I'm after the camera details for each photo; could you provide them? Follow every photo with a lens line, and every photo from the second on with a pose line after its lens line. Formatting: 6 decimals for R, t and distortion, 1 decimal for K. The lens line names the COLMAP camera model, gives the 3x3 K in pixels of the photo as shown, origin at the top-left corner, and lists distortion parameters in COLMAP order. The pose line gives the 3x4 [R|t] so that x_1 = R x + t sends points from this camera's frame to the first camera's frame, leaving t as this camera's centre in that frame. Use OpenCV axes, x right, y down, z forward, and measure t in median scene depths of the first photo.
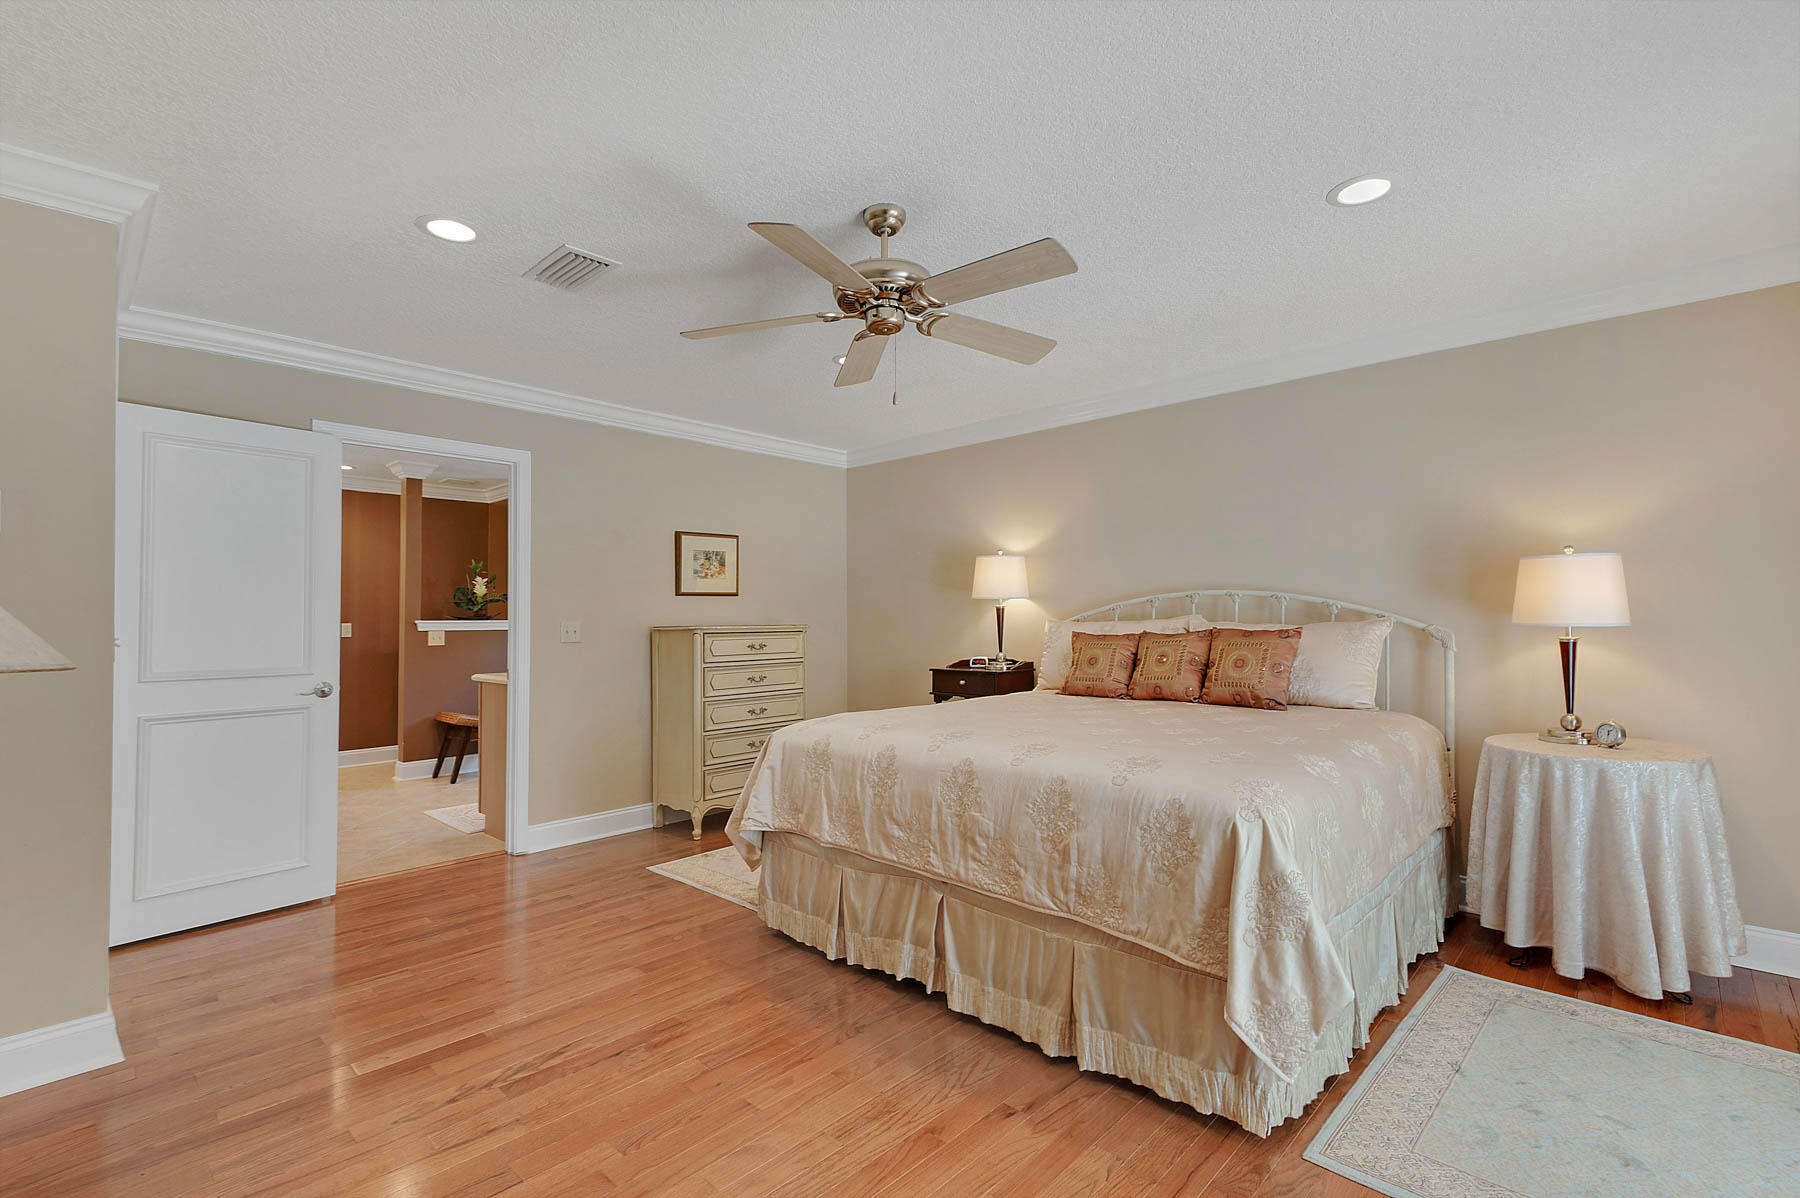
lens RADIAL K [[821.8, 0, 893.4], [0, 821.8, 611.0], [0, 0, 1]] dist [0.008585, -0.003411]
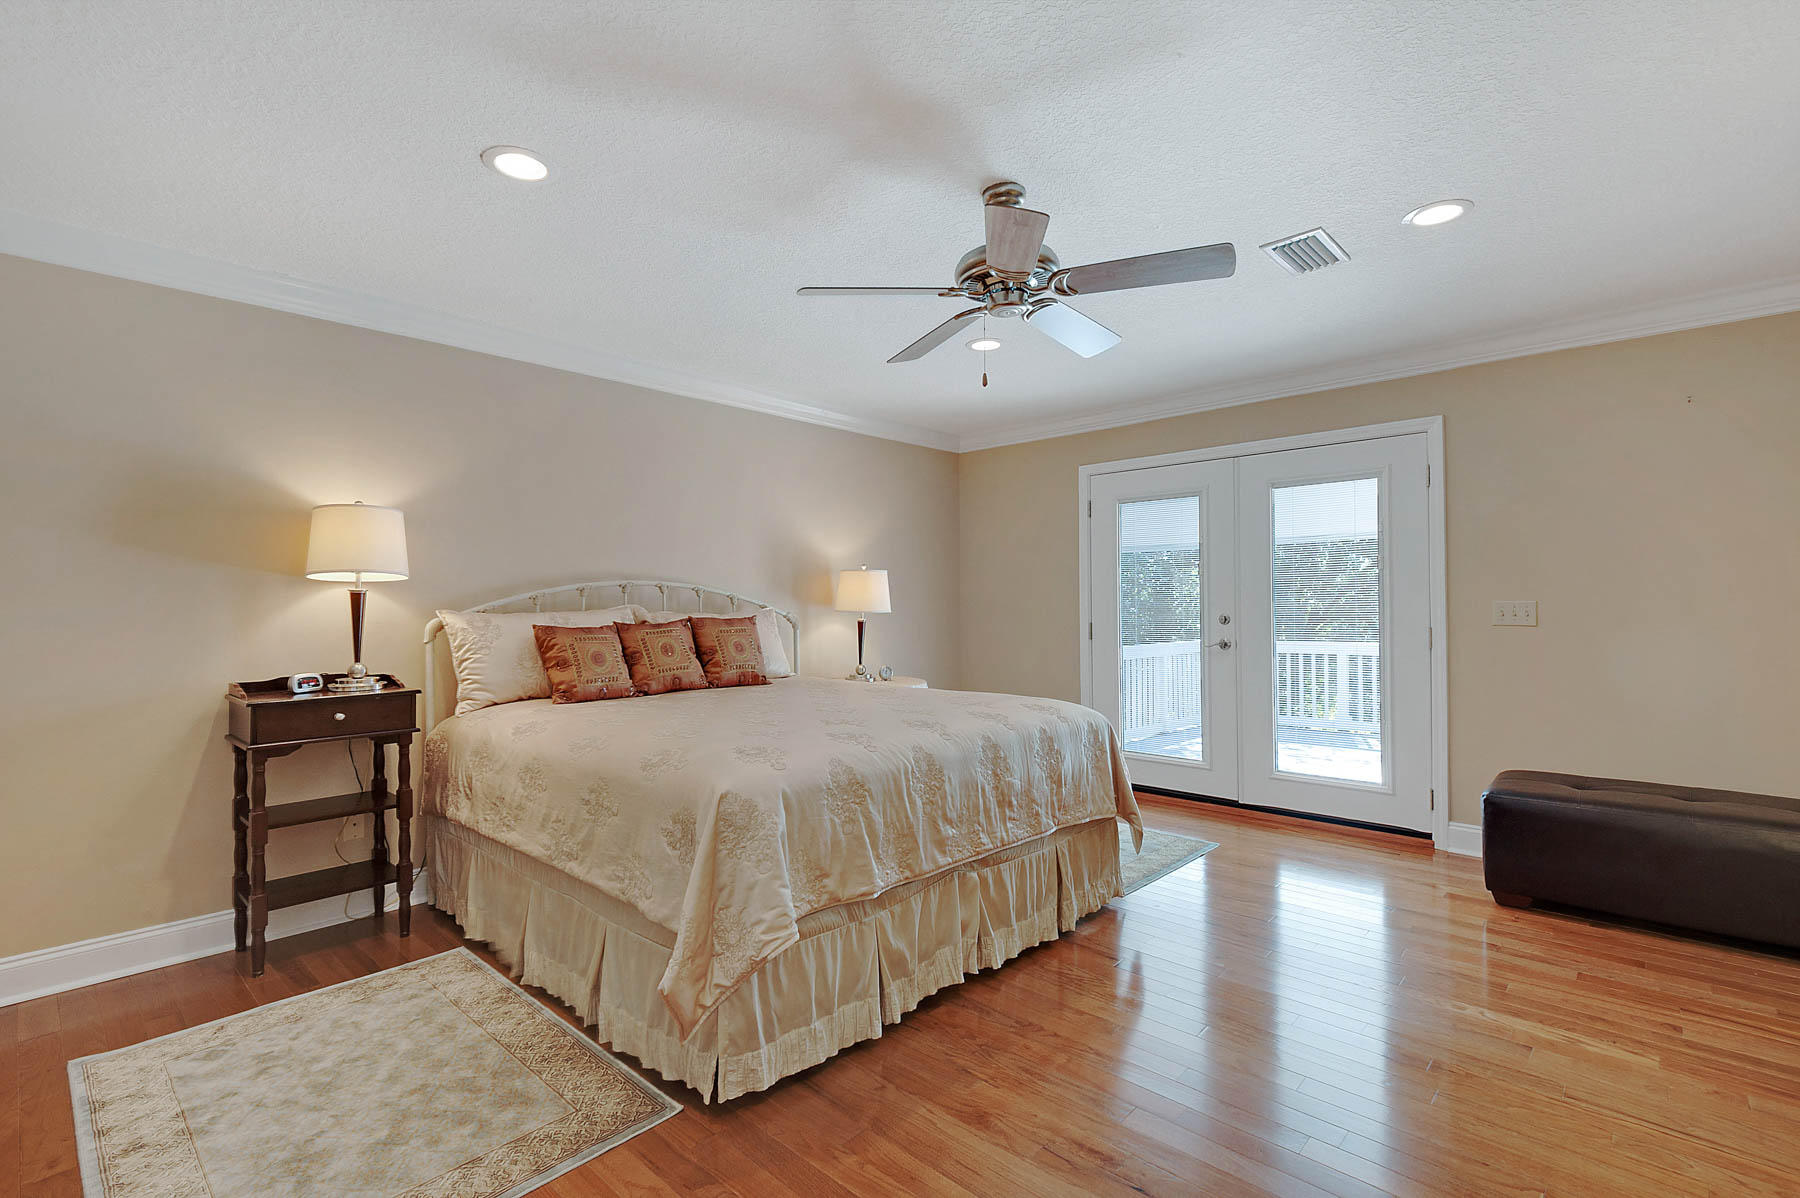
lens RADIAL K [[821.8, 0, 889.9], [0, 821.8, 600.0], [0, 0, 1]] dist [0.008585, -0.003411]
pose [[-0.014849, 0.009163, 0.999848, -0.938347], [-0.002837, 0.999954, -0.009206, 0.010740], [-0.999886, -0.002973, -0.014822, 1.077848]]
